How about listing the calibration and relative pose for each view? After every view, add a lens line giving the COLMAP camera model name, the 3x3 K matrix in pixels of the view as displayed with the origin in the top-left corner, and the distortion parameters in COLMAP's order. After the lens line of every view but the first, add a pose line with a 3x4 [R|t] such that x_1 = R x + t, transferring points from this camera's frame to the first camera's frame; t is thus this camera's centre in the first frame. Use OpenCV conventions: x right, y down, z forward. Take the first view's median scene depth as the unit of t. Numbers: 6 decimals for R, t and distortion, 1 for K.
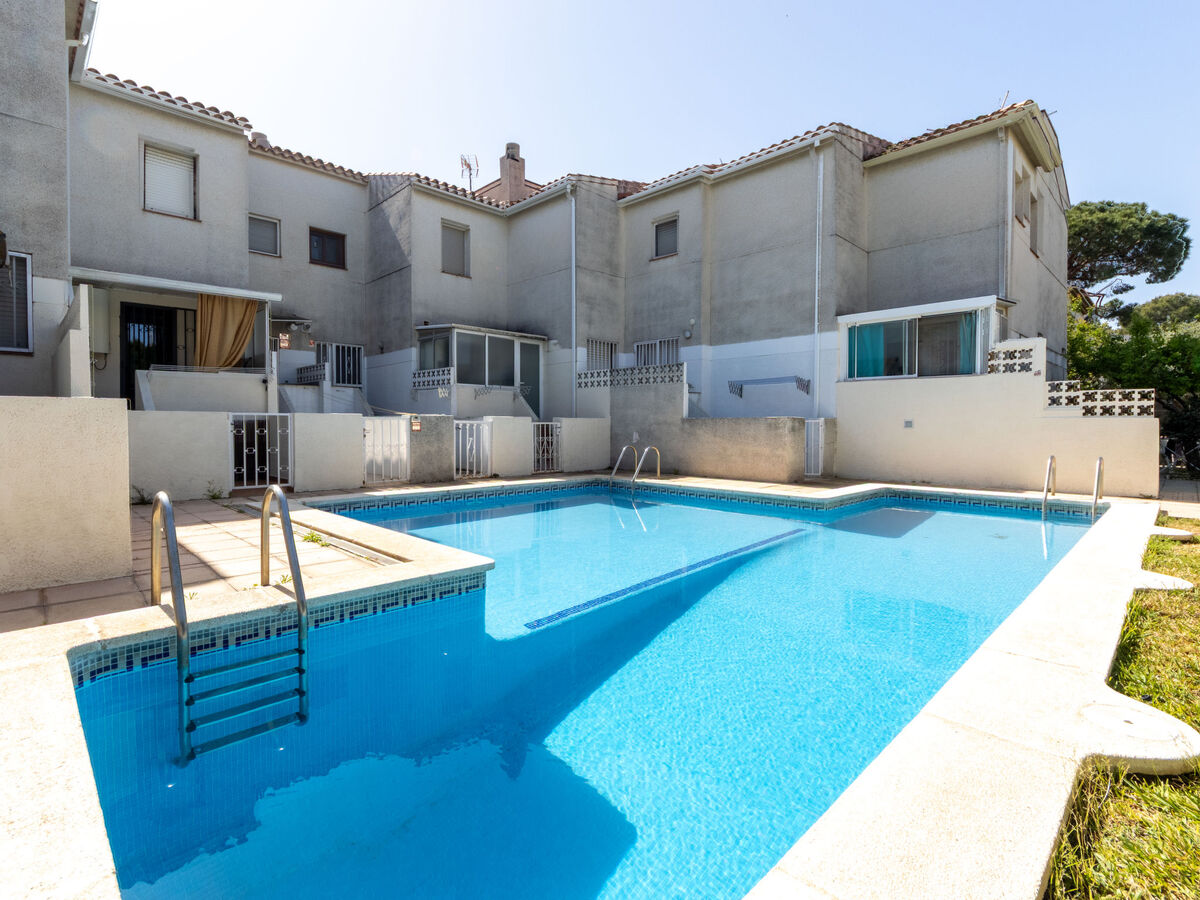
lens RADIAL K [[567.5, 0, 610.3], [0, 567.5, 442.8], [0, 0, 1]] dist [0.000280, -0.000151]
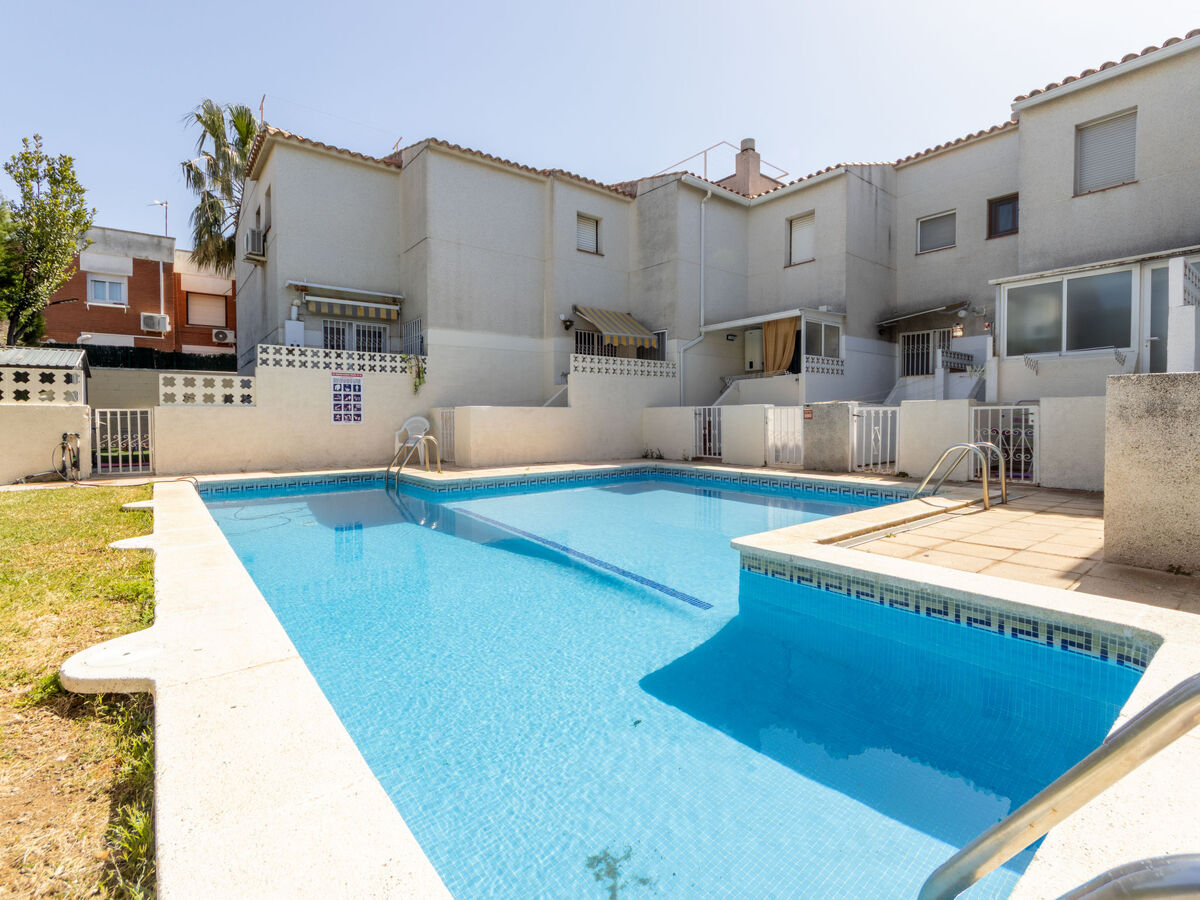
lens RADIAL K [[567.5, 0, 610.3], [0, 567.5, 442.8], [0, 0, 1]] dist [0.000280, -0.000151]
pose [[-0.106579, 0.039017, -0.993538, 0.659538], [-0.022128, 0.998889, 0.041601, -0.011355], [0.994058, 0.026419, -0.105597, 0.672683]]
